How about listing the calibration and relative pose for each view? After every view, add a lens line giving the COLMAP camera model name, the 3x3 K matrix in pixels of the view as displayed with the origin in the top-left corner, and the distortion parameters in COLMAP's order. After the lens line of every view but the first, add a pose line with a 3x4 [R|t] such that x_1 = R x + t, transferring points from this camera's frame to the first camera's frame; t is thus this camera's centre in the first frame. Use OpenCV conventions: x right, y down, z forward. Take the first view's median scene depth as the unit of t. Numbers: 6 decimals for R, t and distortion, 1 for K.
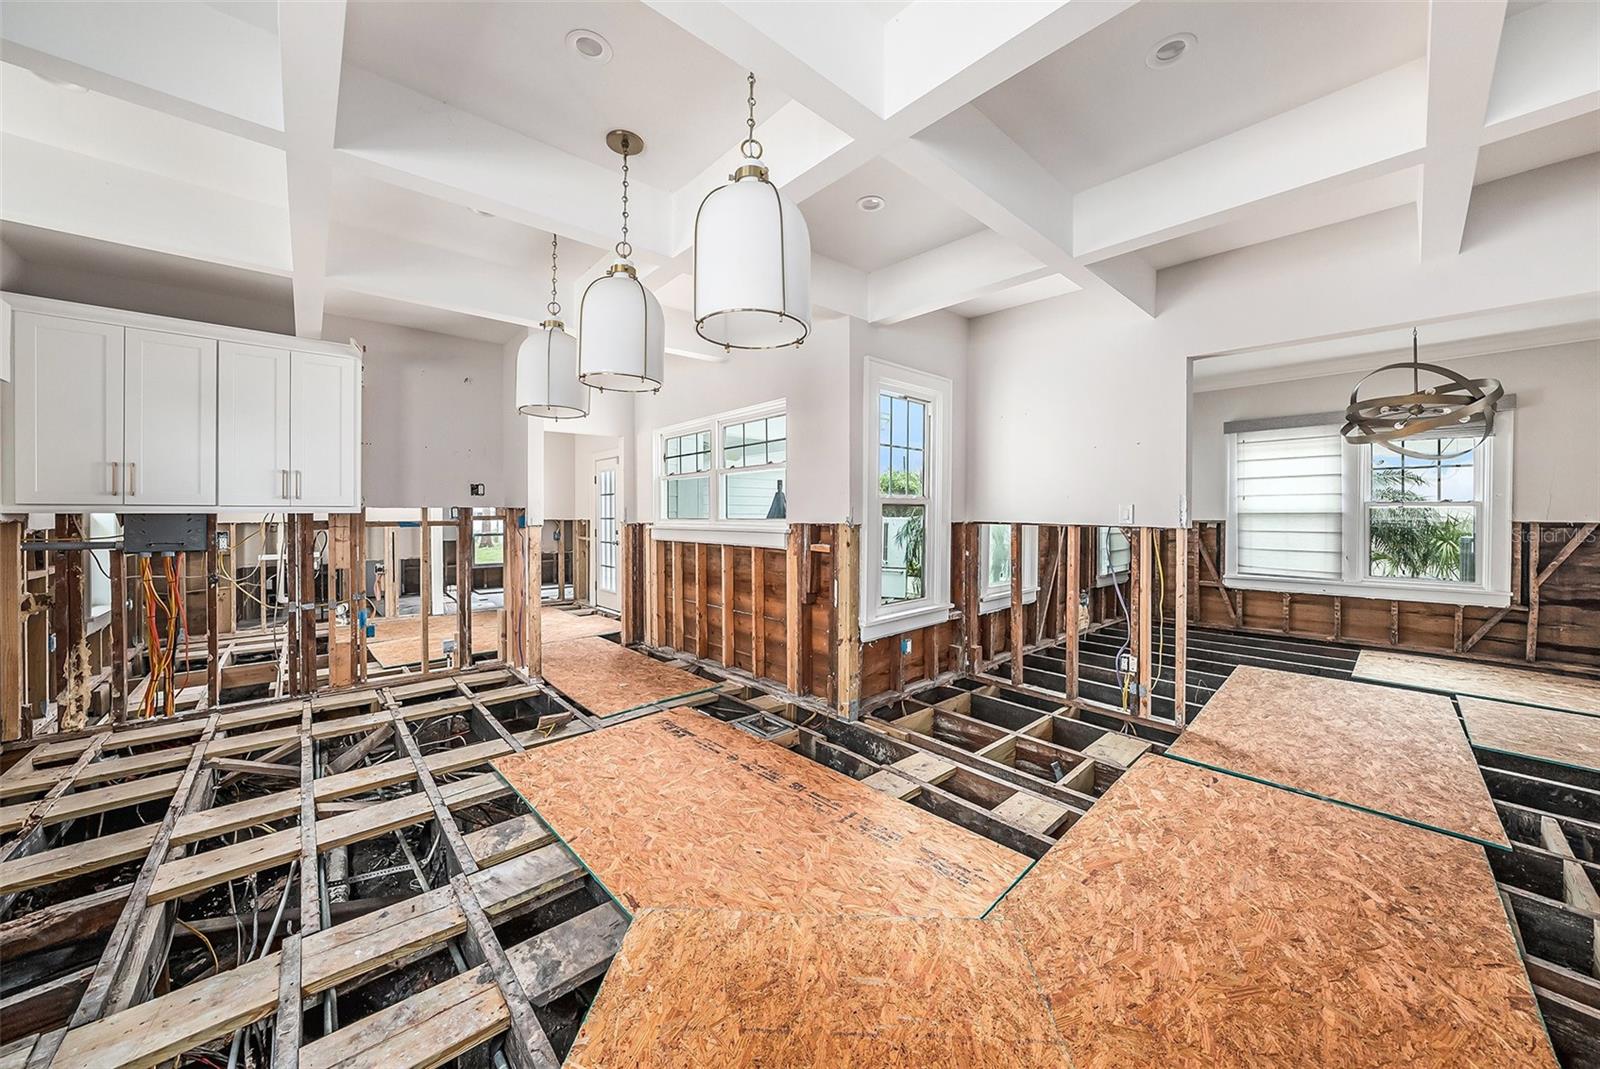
lens RADIAL K [[561.5, 0, 800.2], [0, 561.5, 527.8], [0, 0, 1]] dist [-0.028216, 0.000321]
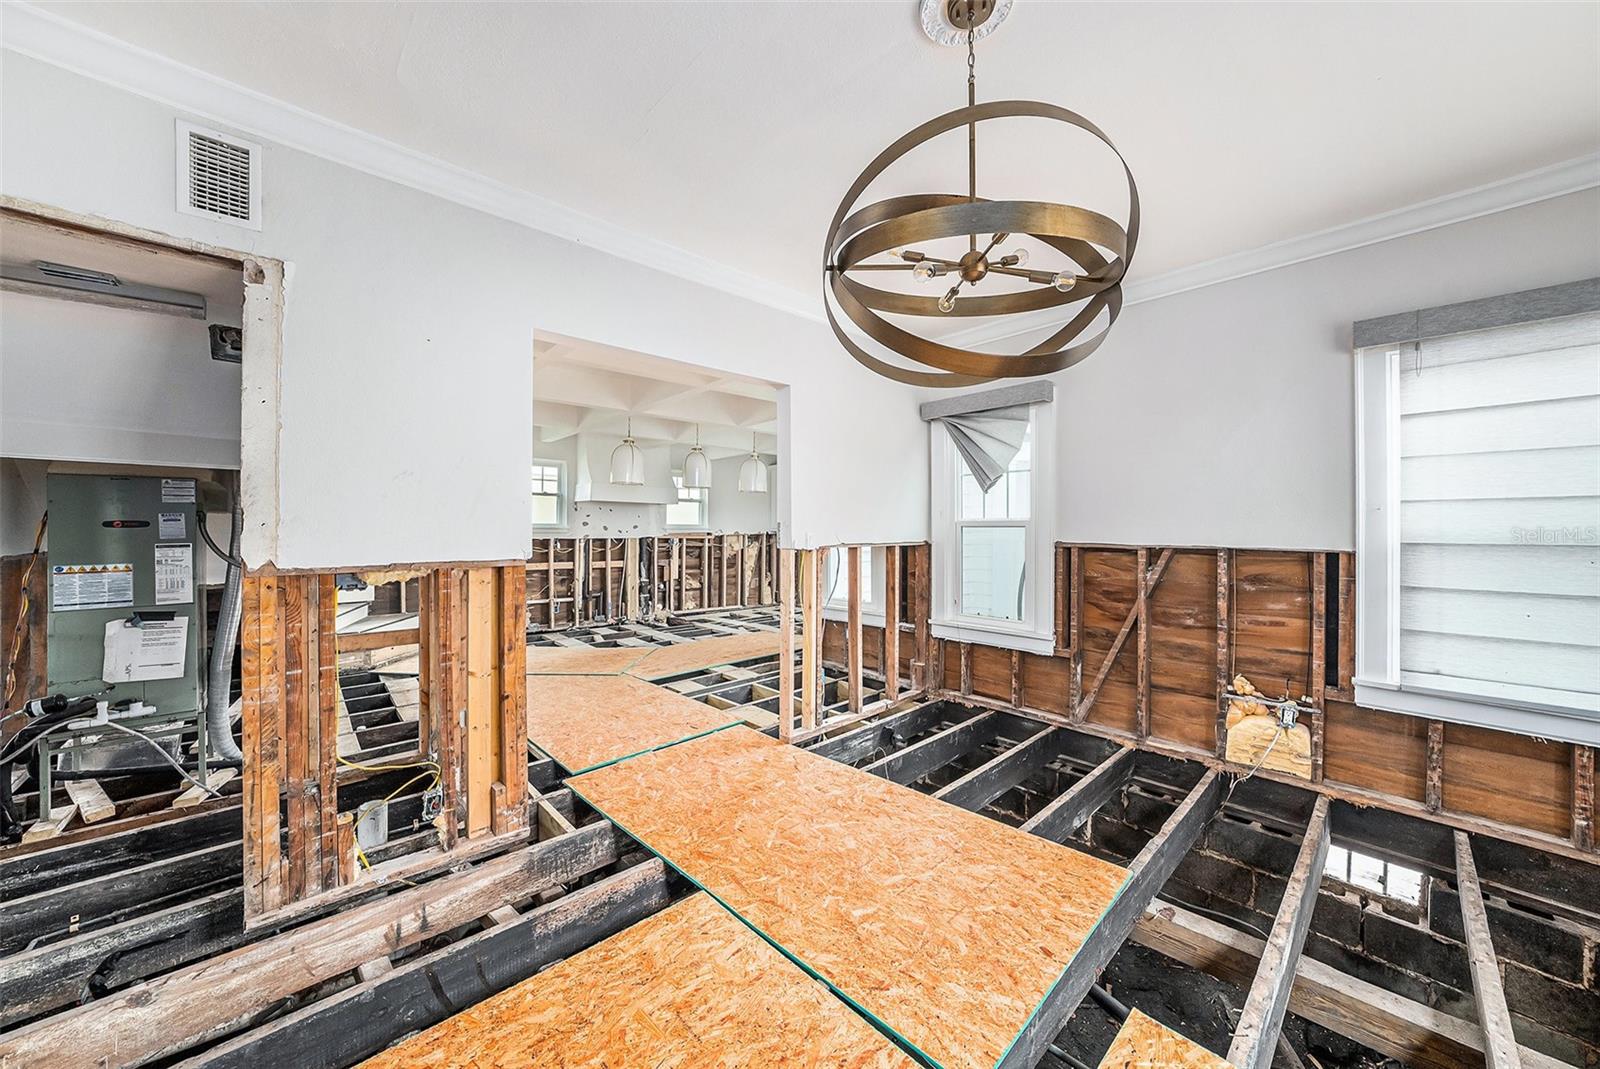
lens RADIAL K [[561.5, 0, 800.2], [0, 561.5, 527.8], [0, 0, 1]] dist [-0.028216, 0.000321]
pose [[0.017524, 0.002666, -0.999843, 2.185555], [-0.035683, 0.999361, 0.002040, -0.065930], [0.999210, 0.035642, 0.017608, 1.216964]]
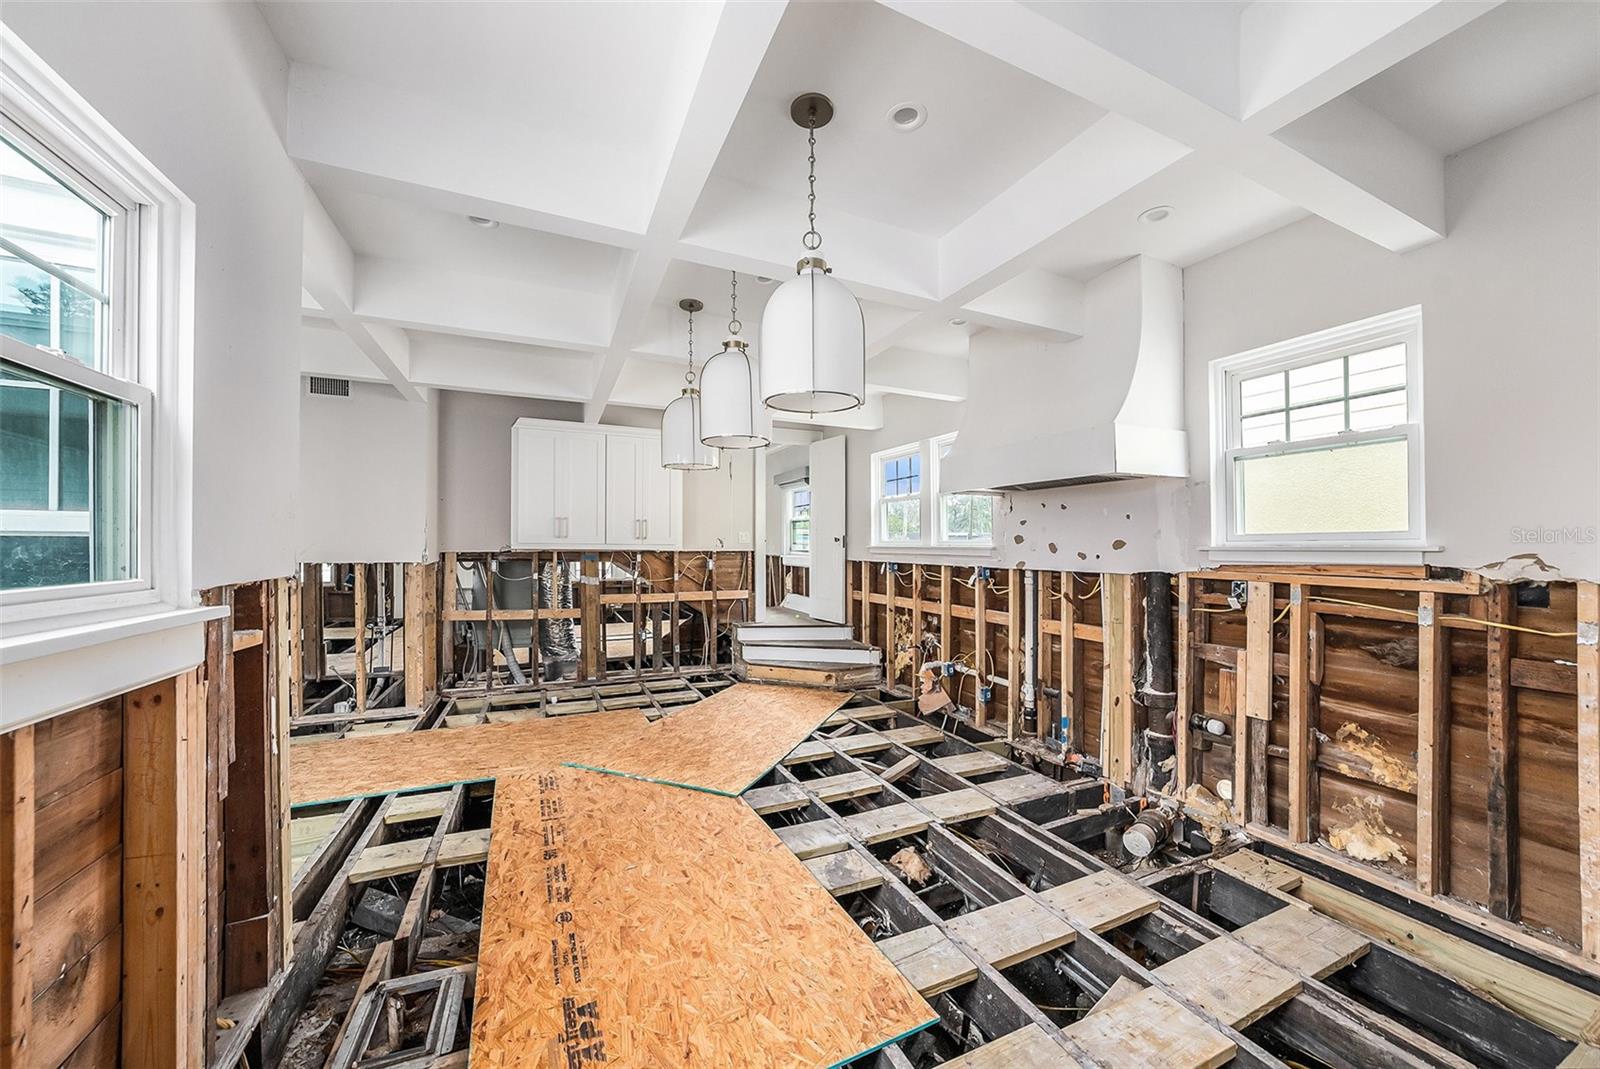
lens RADIAL K [[561.5, 0, 800.2], [0, 561.5, 527.8], [0, 0, 1]] dist [-0.028216, 0.000321]
pose [[-0.955128, 0.007719, 0.296093, -0.656238], [0.006611, 0.999967, -0.004745, -0.066116], [-0.296120, -0.002575, -0.955147, 1.708348]]
